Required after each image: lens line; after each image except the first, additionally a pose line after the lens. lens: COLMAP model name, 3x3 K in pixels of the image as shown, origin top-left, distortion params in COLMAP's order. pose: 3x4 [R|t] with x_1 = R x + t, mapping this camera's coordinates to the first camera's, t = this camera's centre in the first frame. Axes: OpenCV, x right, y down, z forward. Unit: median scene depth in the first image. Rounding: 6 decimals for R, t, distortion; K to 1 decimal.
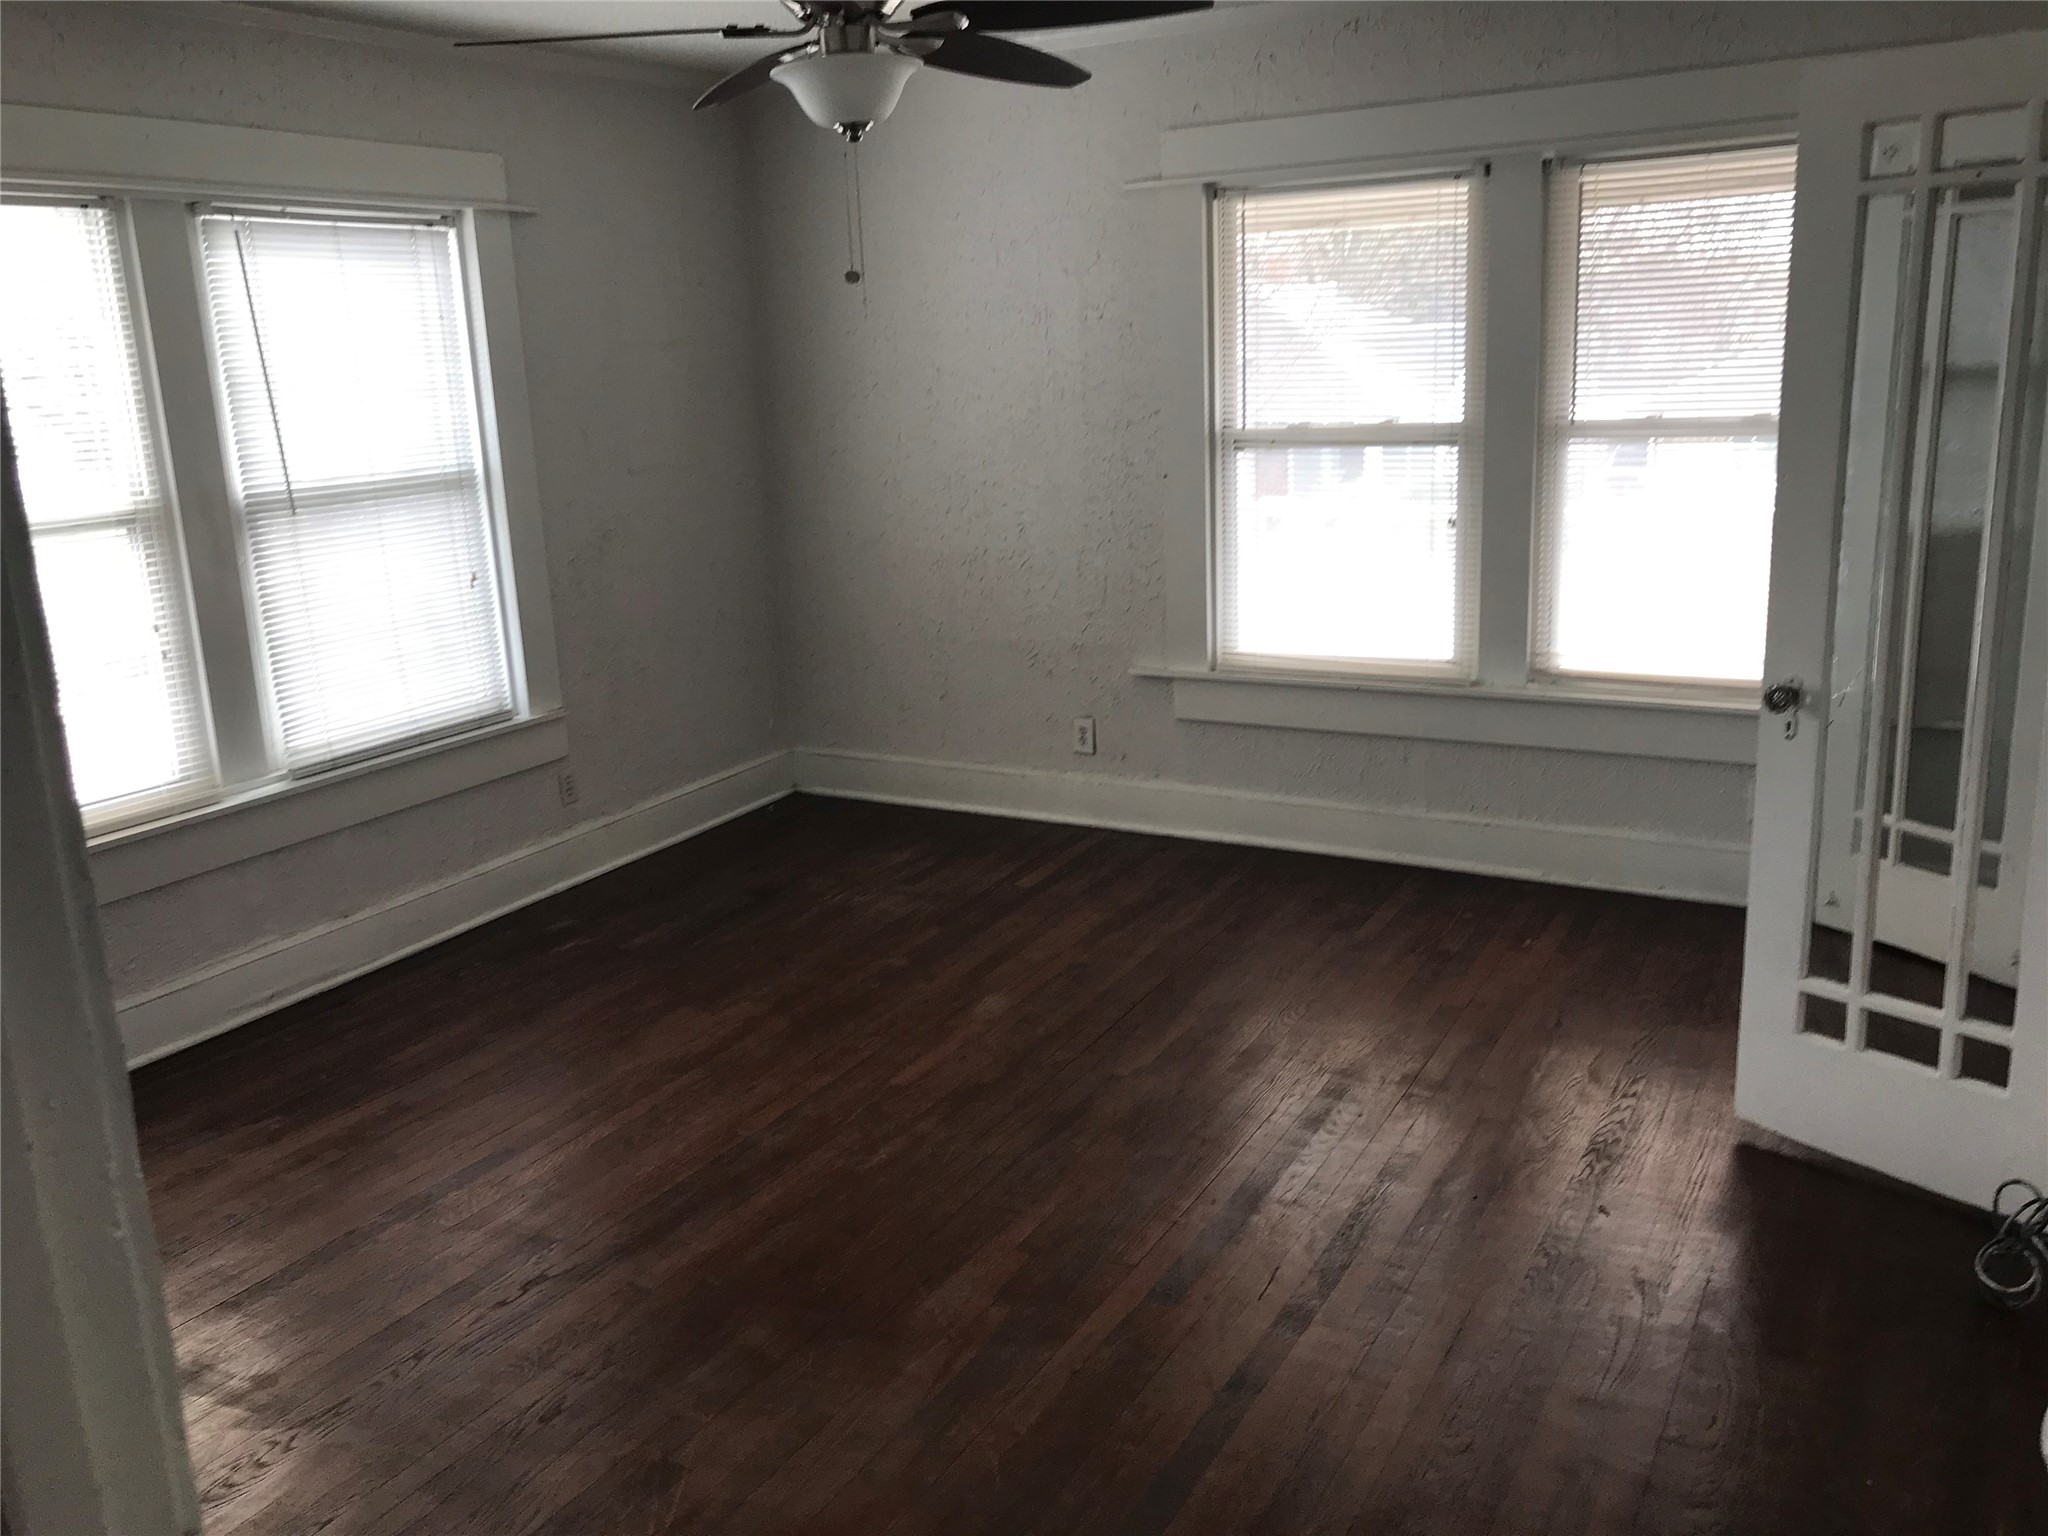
lens RADIAL K [[1718.8, 0, 1024.0], [0, 1718.8, 768.0], [0, 0, 1]] dist [0.088143, -0.094475]
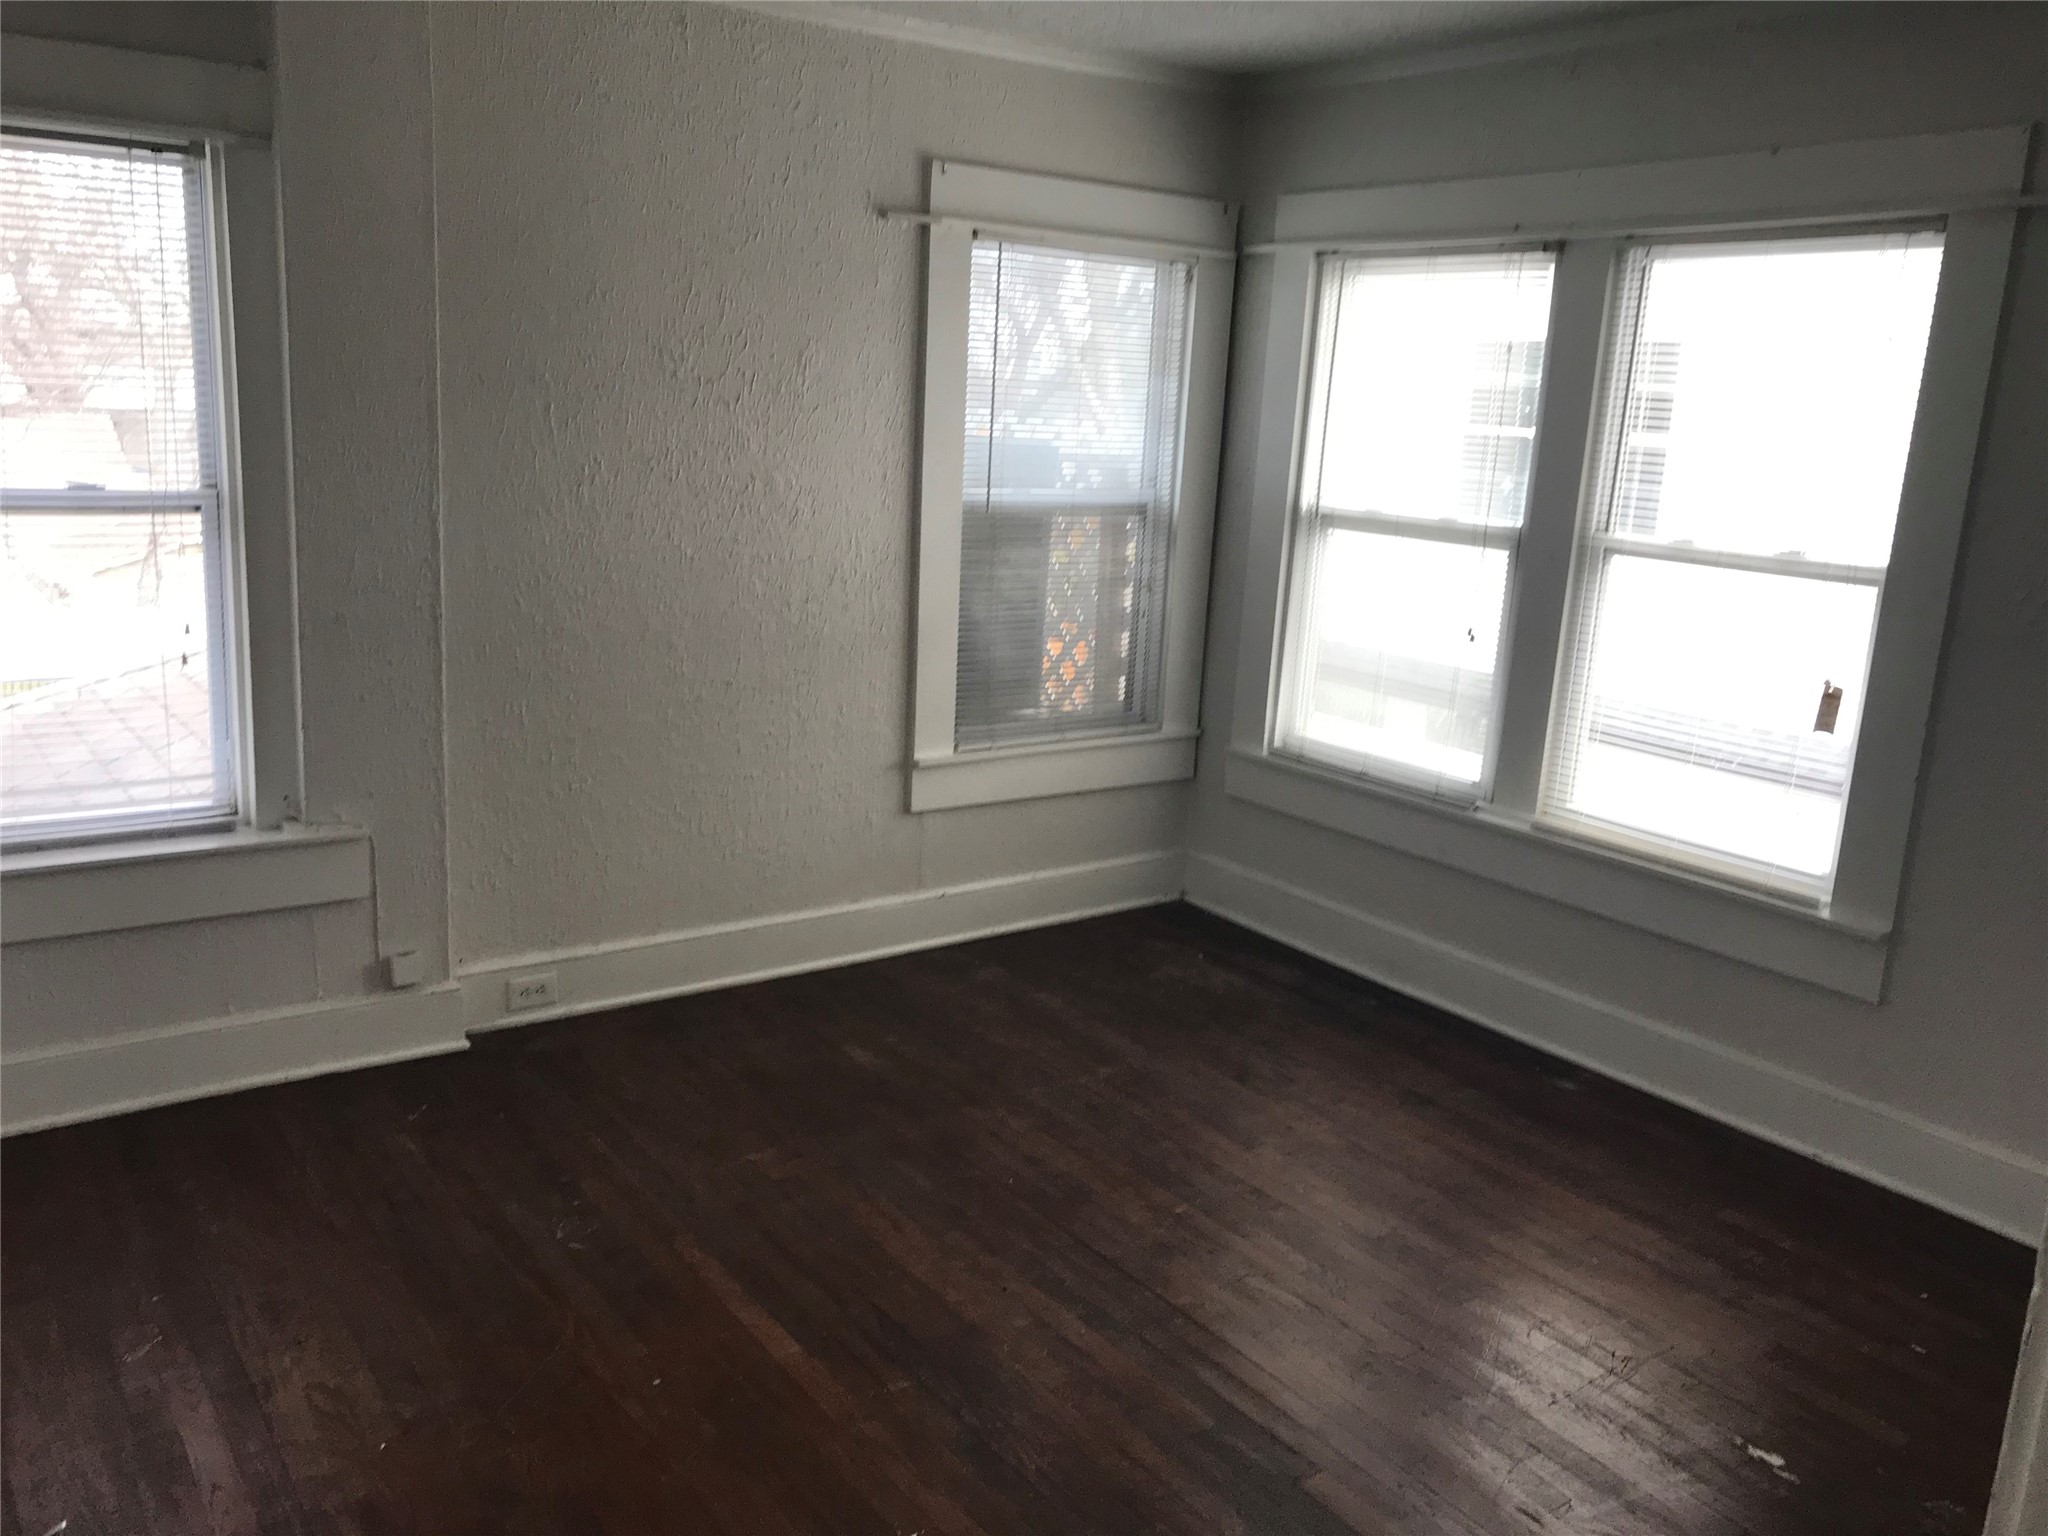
lens RADIAL K [[1718.8, 0, 1024.0], [0, 1718.8, 768.0], [0, 0, 1]] dist [0.088143, -0.094475]
pose [[0.908625, 0.174180, -0.379554, 0.428346], [-0.186097, 0.982517, 0.005380, -0.035763], [0.373855, 0.065745, 0.925154, 0.083222]]
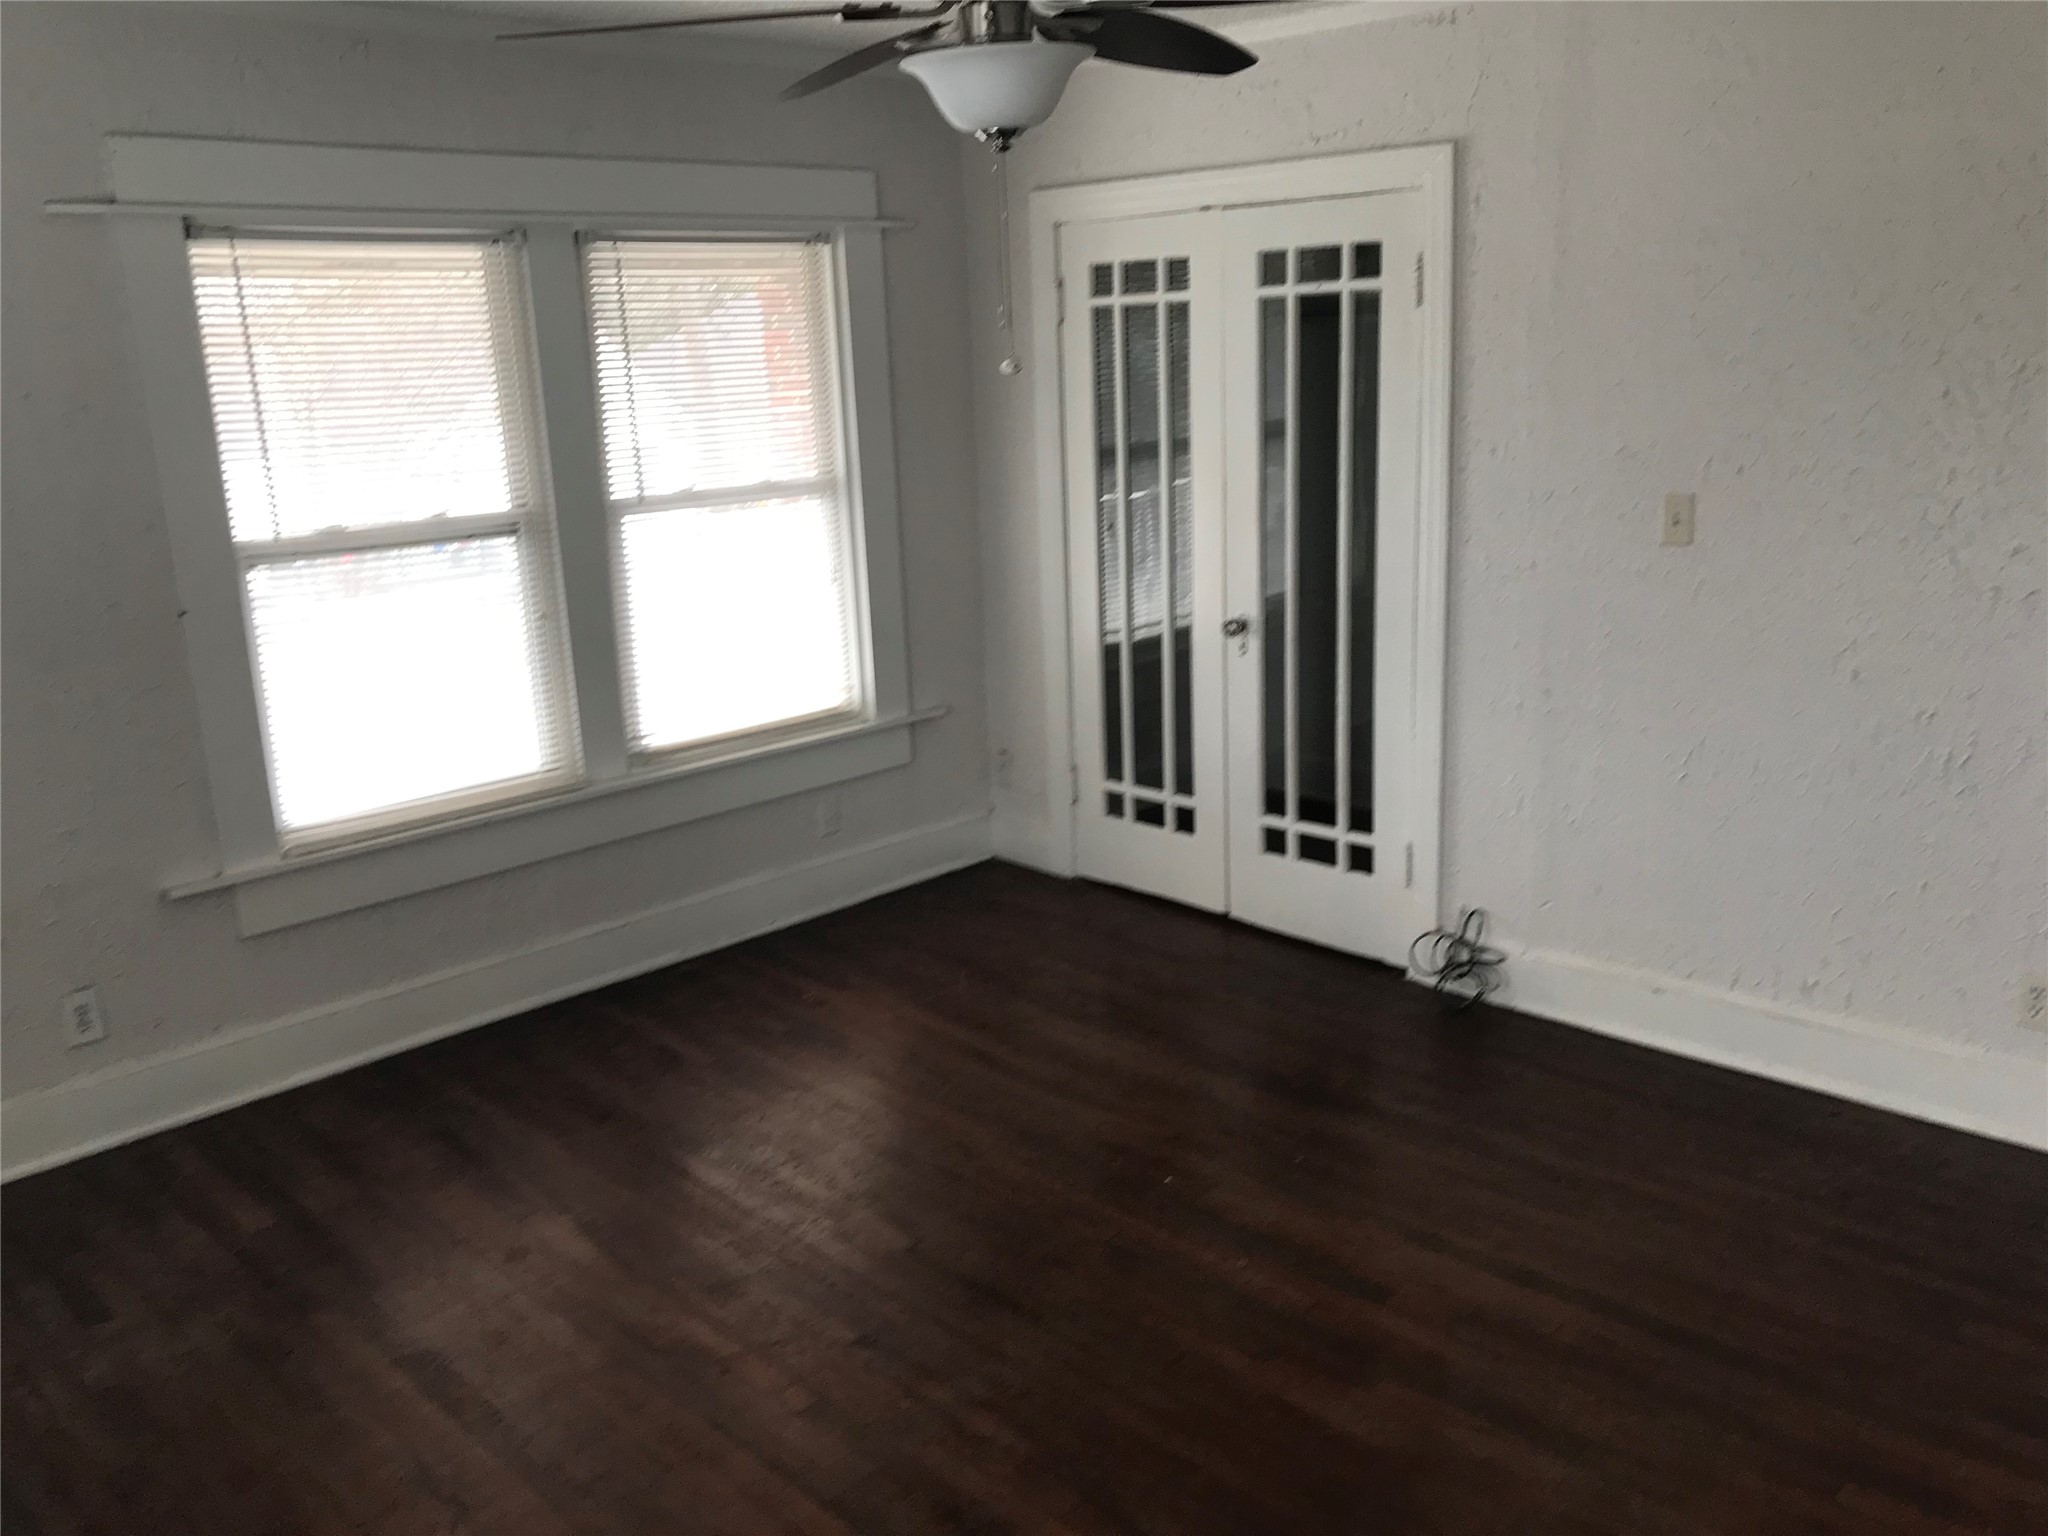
lens RADIAL K [[1718.8, 0, 1024.0], [0, 1718.8, 768.0], [0, 0, 1]] dist [0.088143, -0.094475]
pose [[0.270250, -0.211149, 0.939351, -0.620021], [0.260796, 0.955234, 0.139689, -0.142435], [-0.926796, 0.207228, 0.313219, 0.555775]]
